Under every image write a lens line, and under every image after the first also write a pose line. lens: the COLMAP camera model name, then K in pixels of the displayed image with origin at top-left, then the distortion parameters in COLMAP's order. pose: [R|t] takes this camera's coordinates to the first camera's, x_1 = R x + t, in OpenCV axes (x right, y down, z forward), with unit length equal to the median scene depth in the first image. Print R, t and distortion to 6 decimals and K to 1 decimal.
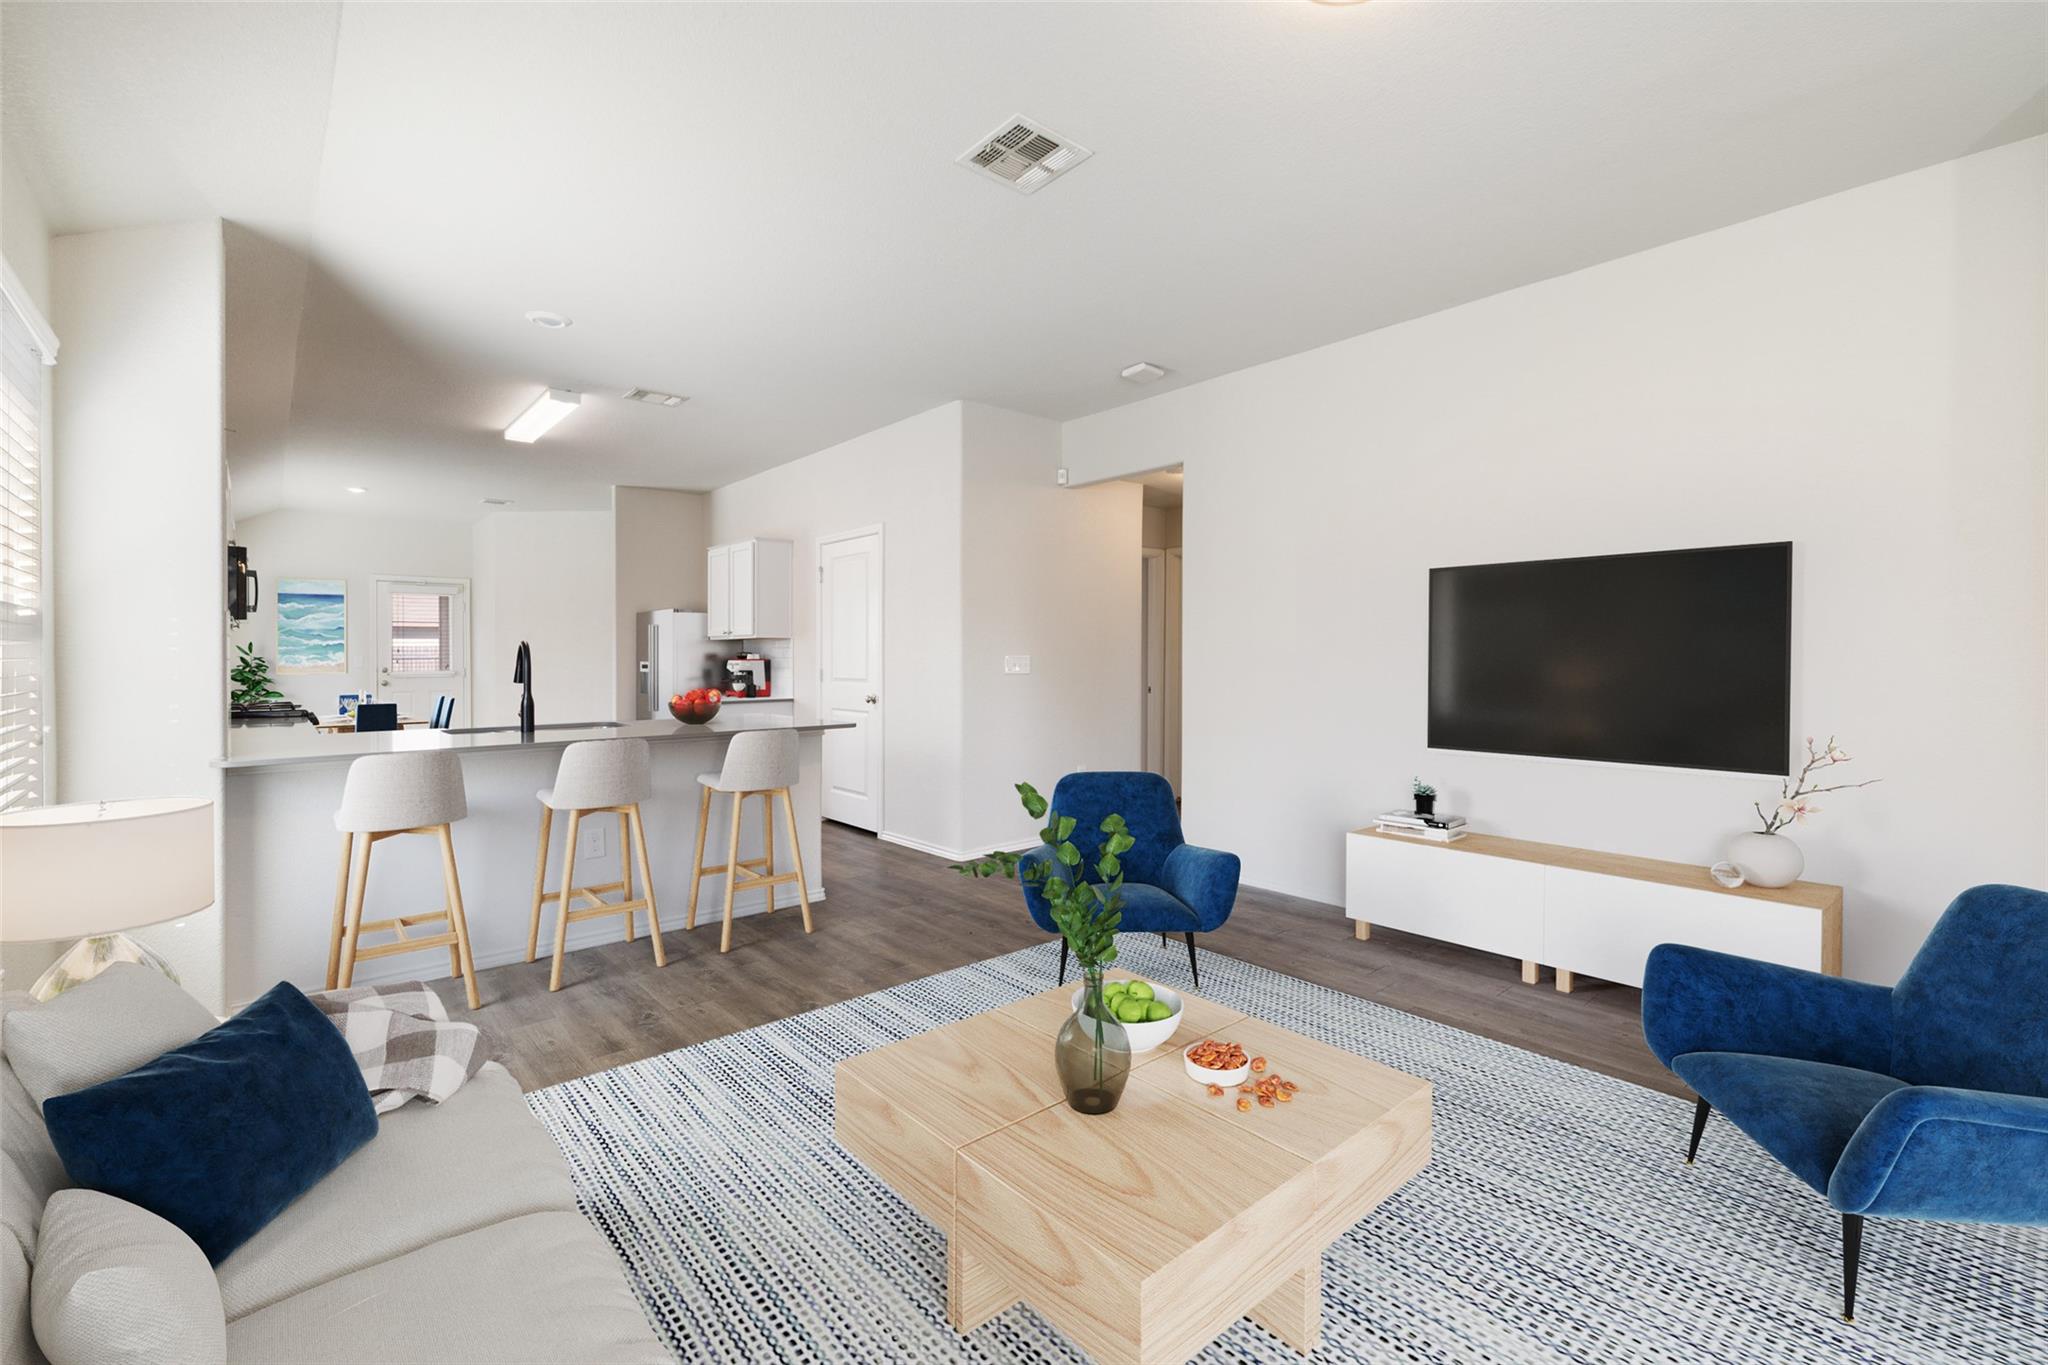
lens RADIAL K [[918.2, 0, 1007.6], [0, 918.2, 655.9], [0, 0, 1]] dist [0.003128, 0.000060]
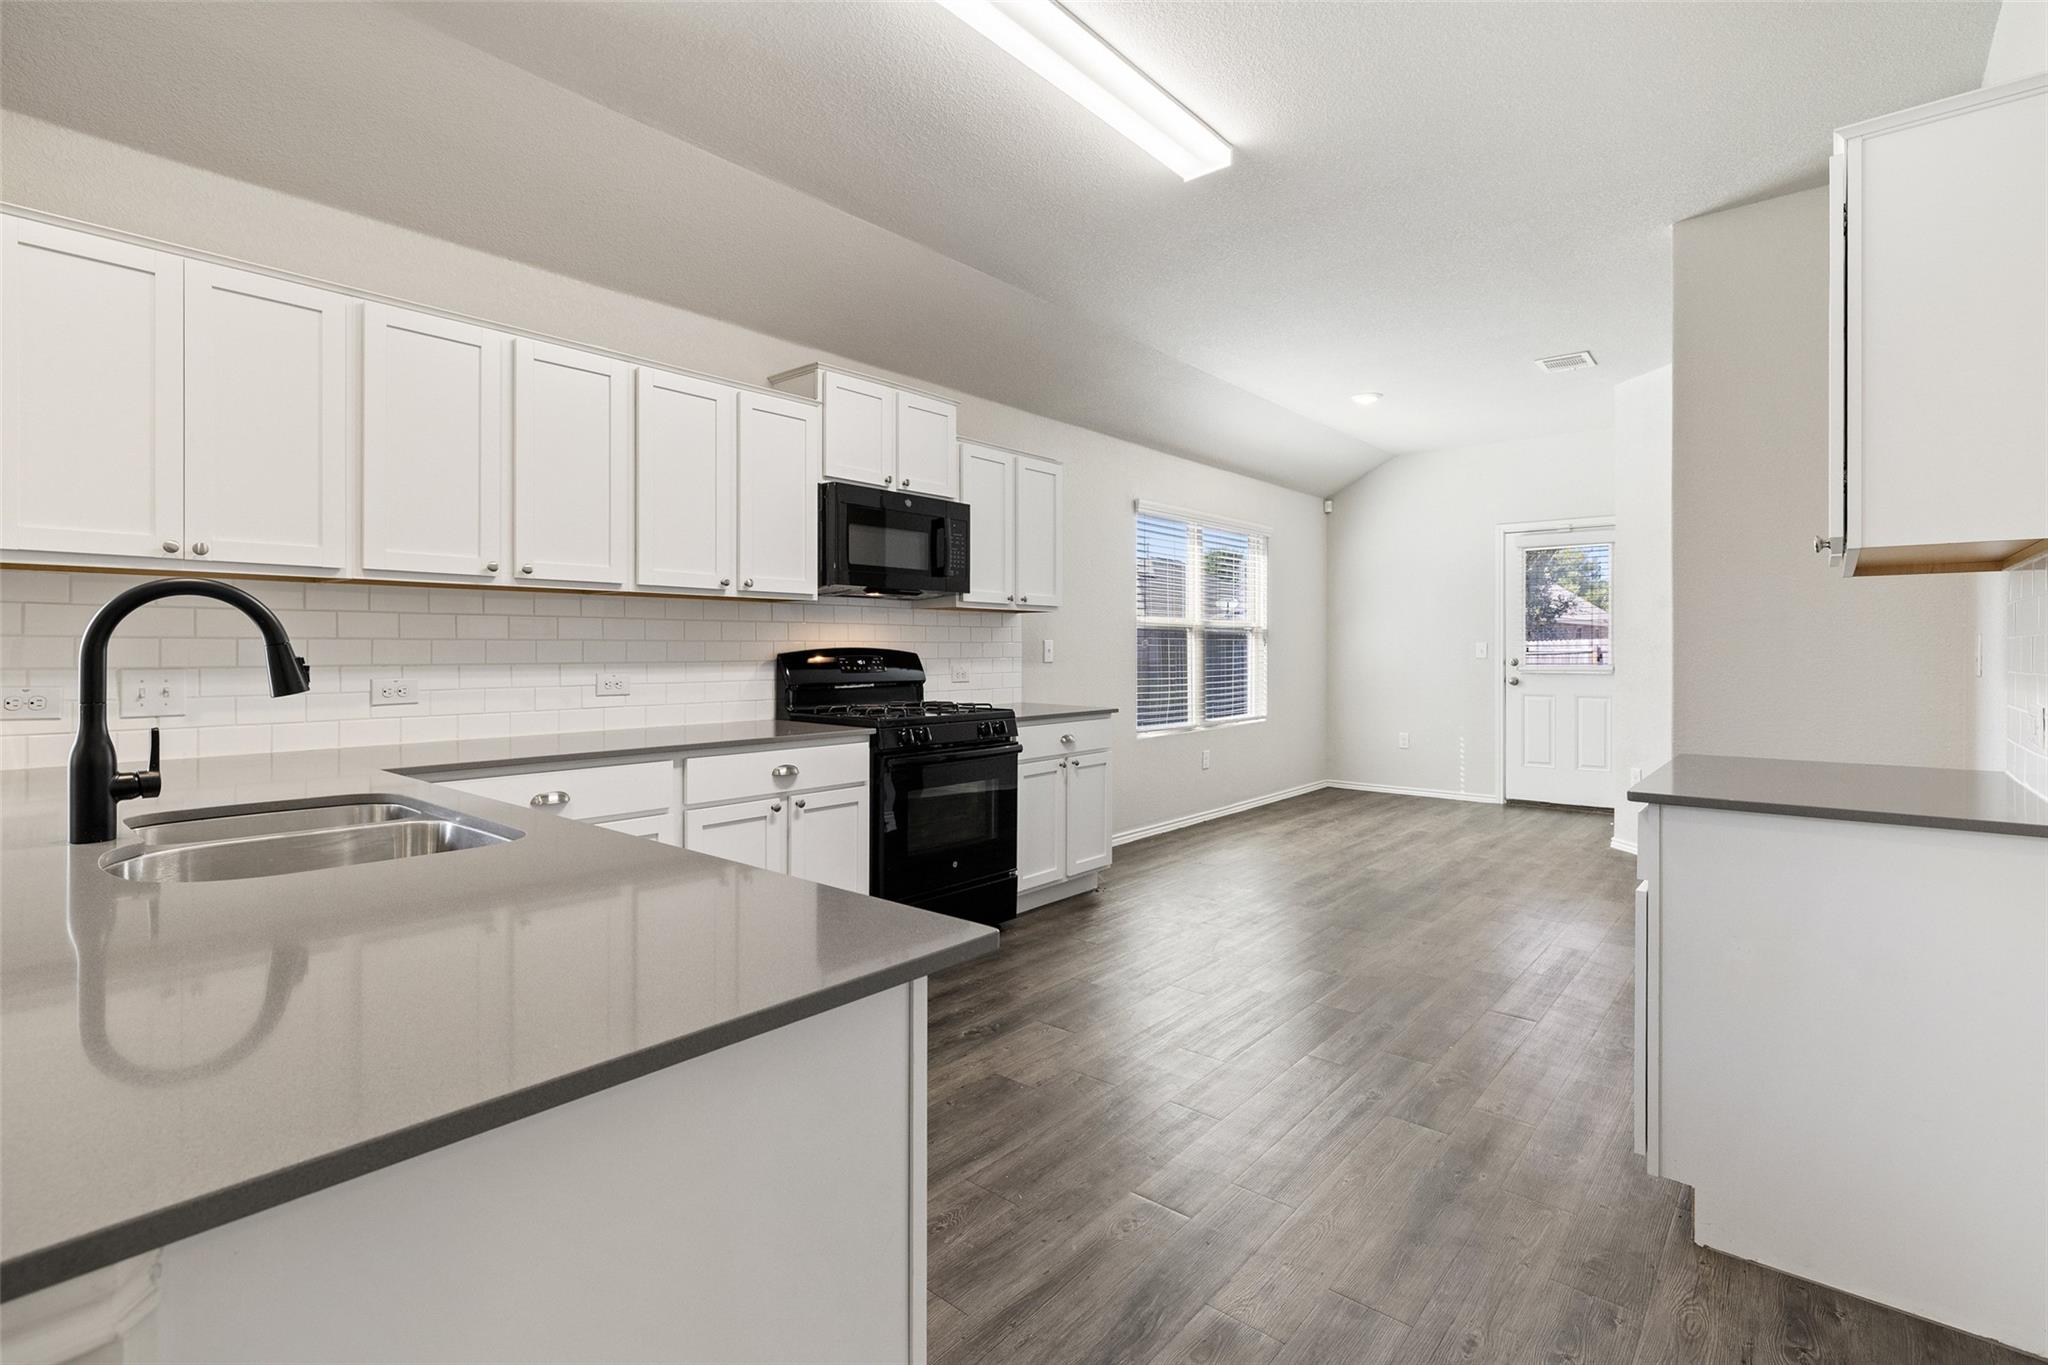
lens RADIAL K [[947.4, 0, 1020.5], [0, 947.4, 644.4], [0, 0, 1]] dist [-0.004908, 0.002547]
pose [[0.174064, -0.001600, -0.984733, -0.080908], [-0.002435, 0.999995, -0.002056, 0.007301], [0.984731, 0.002756, 0.174059, 0.870773]]
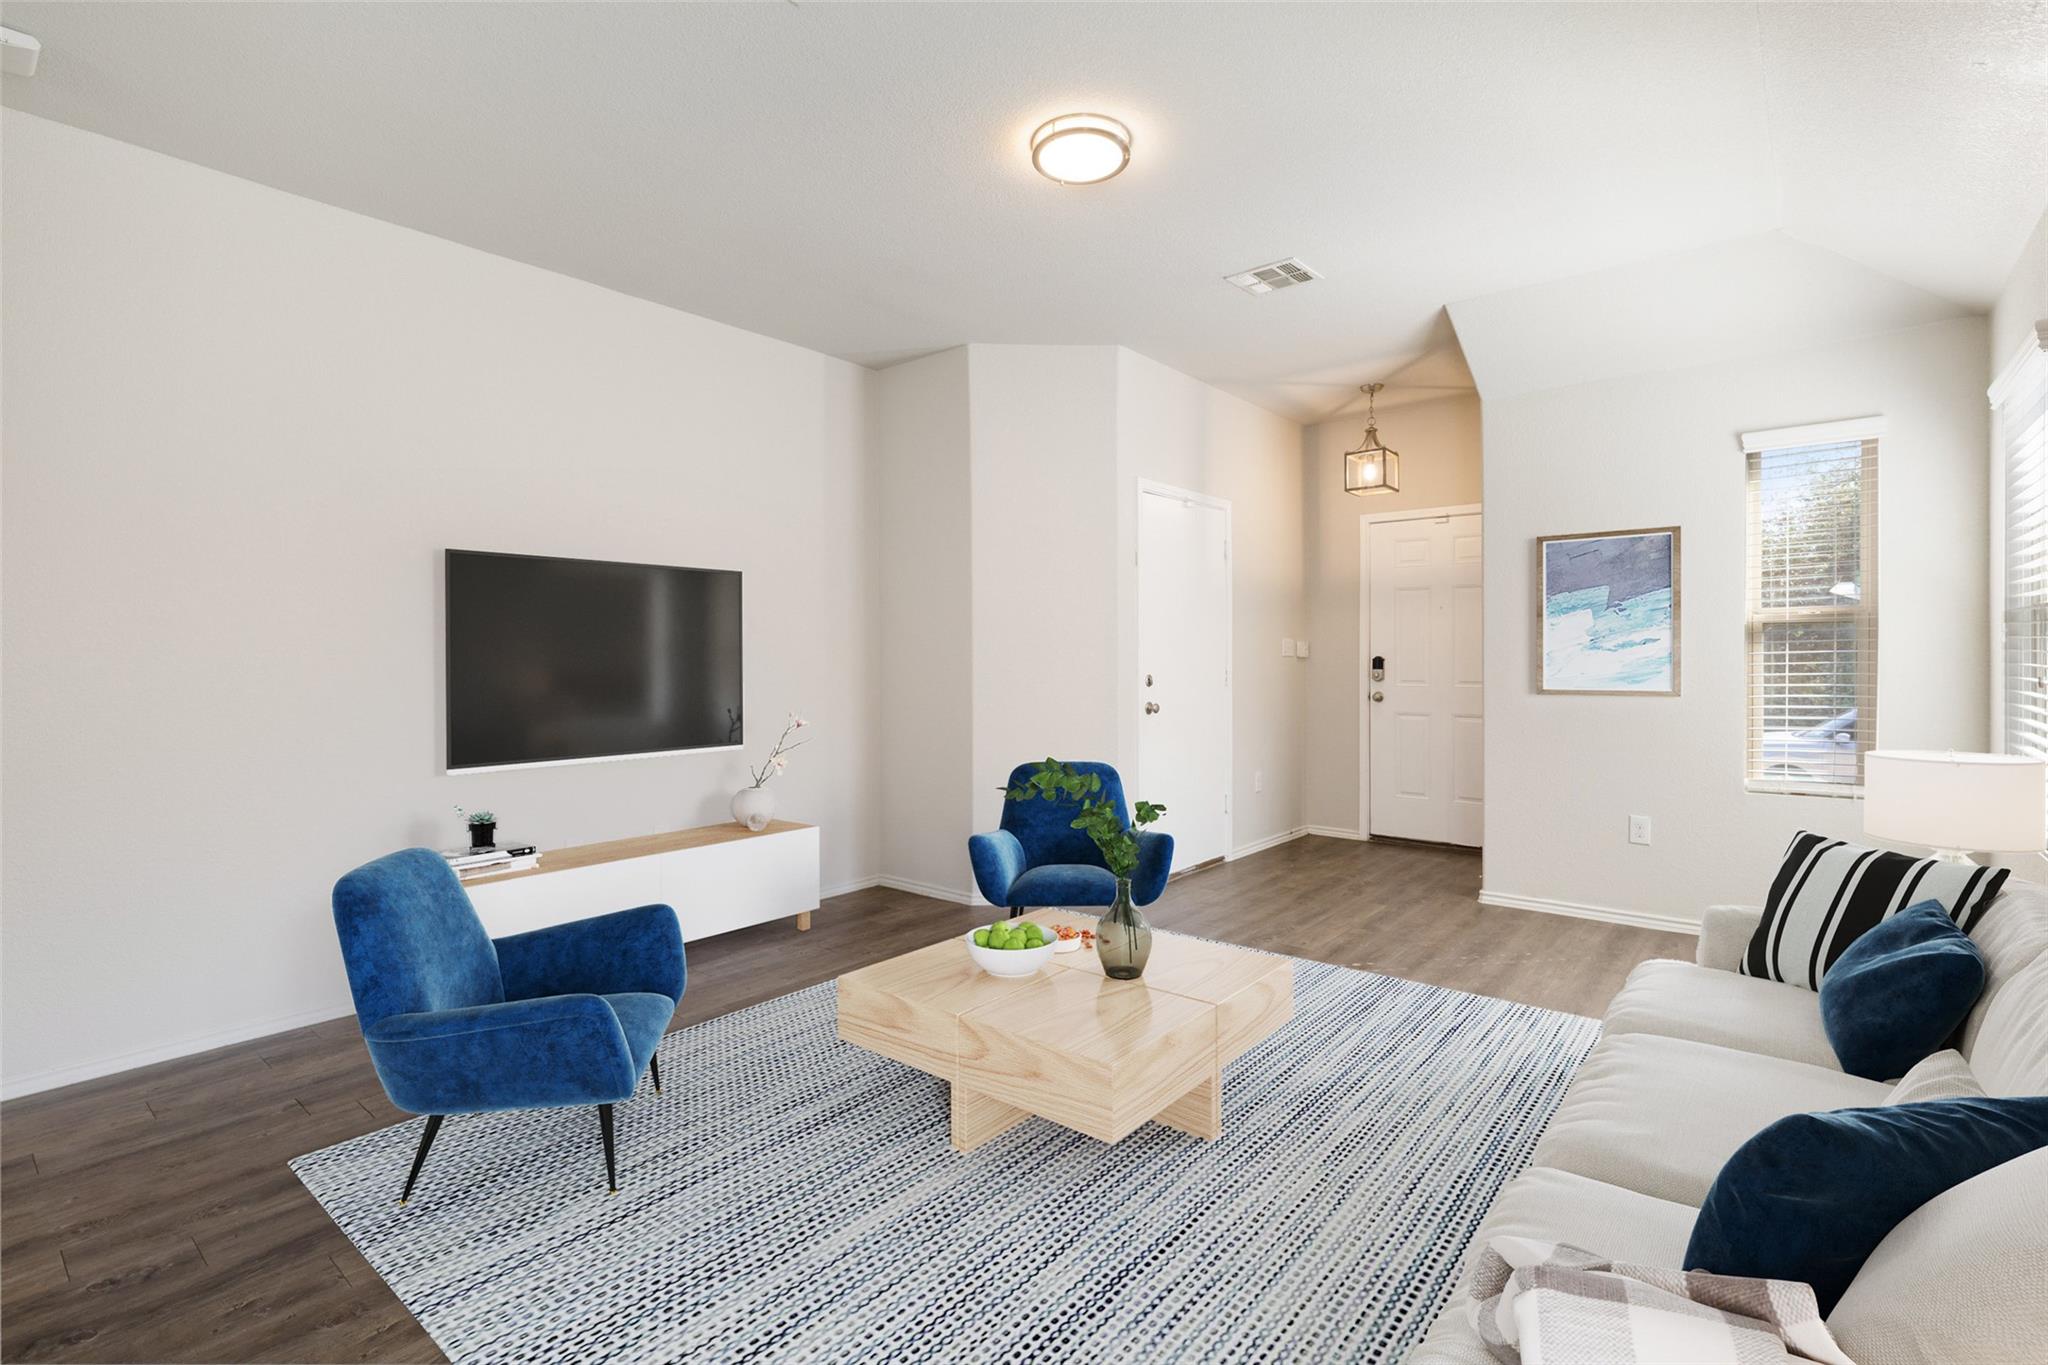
lens RADIAL K [[964.1, 0, 1055.6], [0, 964.1, 659.6], [0, 0, 1]] dist [0.000119, 0.000105]
pose [[-0.215312, 0.001705, 0.976544, -0.339152], [0.006798, 0.999977, -0.000247, 0.004468], [-0.976522, 0.006586, -0.215318, 0.451055]]
